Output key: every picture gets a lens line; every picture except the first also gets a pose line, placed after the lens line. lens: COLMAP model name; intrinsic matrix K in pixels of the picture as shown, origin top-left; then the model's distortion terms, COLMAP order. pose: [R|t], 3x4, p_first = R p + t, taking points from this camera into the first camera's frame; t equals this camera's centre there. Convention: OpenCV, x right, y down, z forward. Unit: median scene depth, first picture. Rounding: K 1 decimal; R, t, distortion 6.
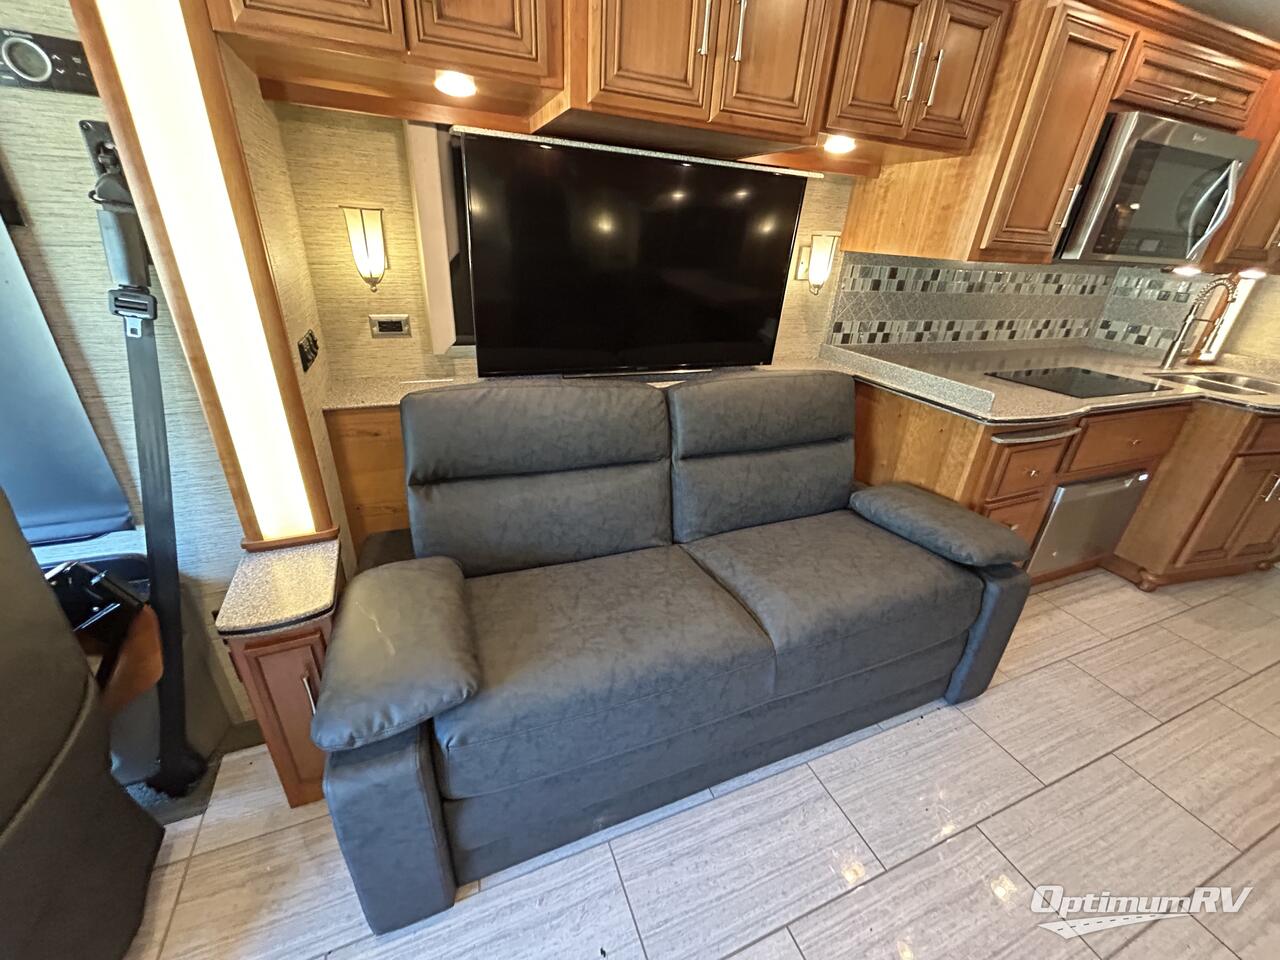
lens RADIAL K [[513.8, 0, 643.1], [0, 513.8, 478.5], [0, 0, 1]] dist [-0.001036, 0.000096]
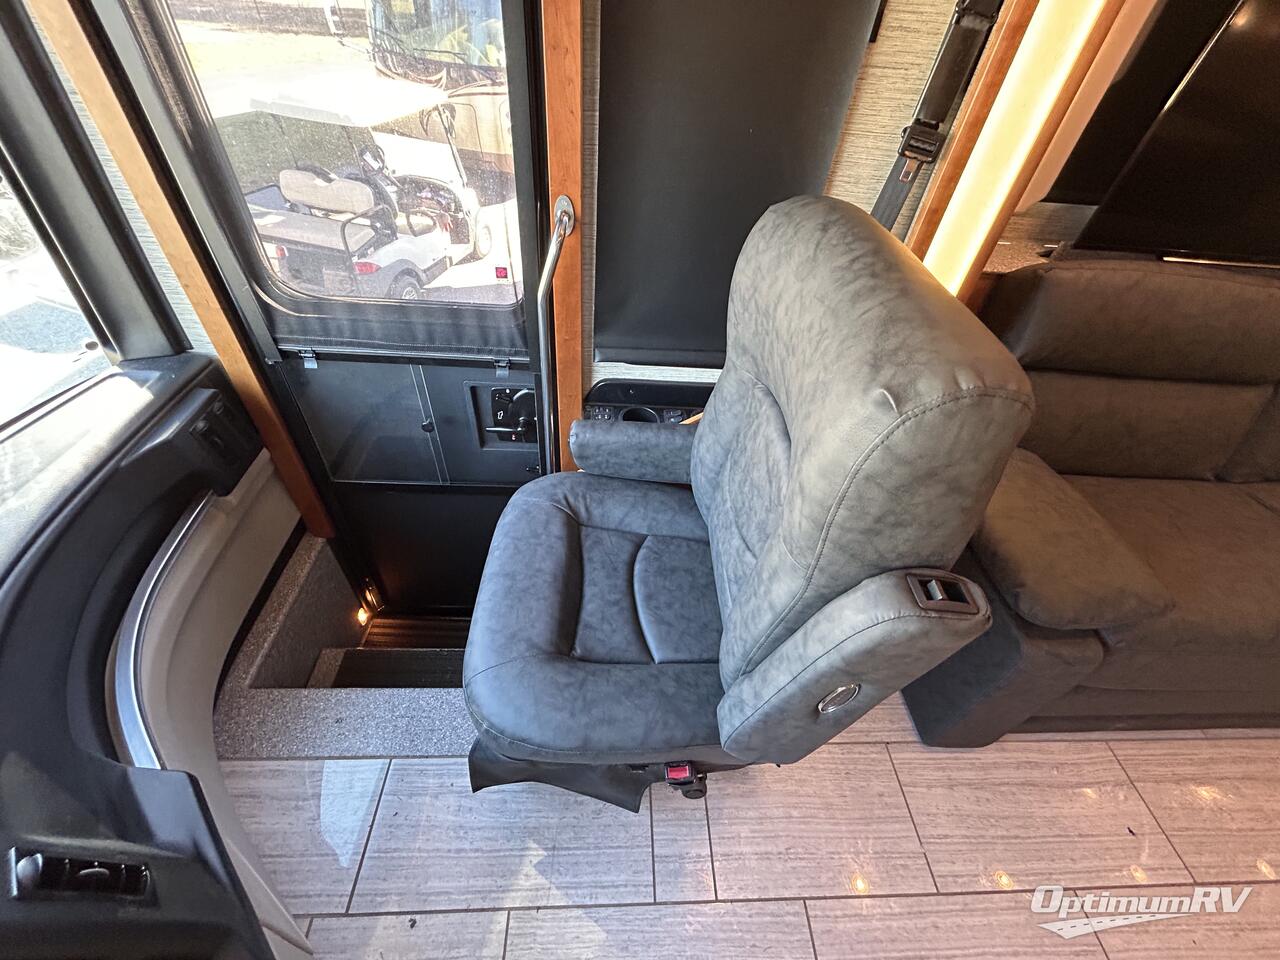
lens RADIAL K [[513.8, 0, 639.4], [0, 513.8, 483.2], [0, 0, 1]] dist [-0.001036, 0.000096]
pose [[0.937235, 0.255674, -0.237111, -0.585407], [-0.173496, 0.931764, 0.318926, 0.021098], [0.302472, -0.257771, 0.917641, -0.095553]]
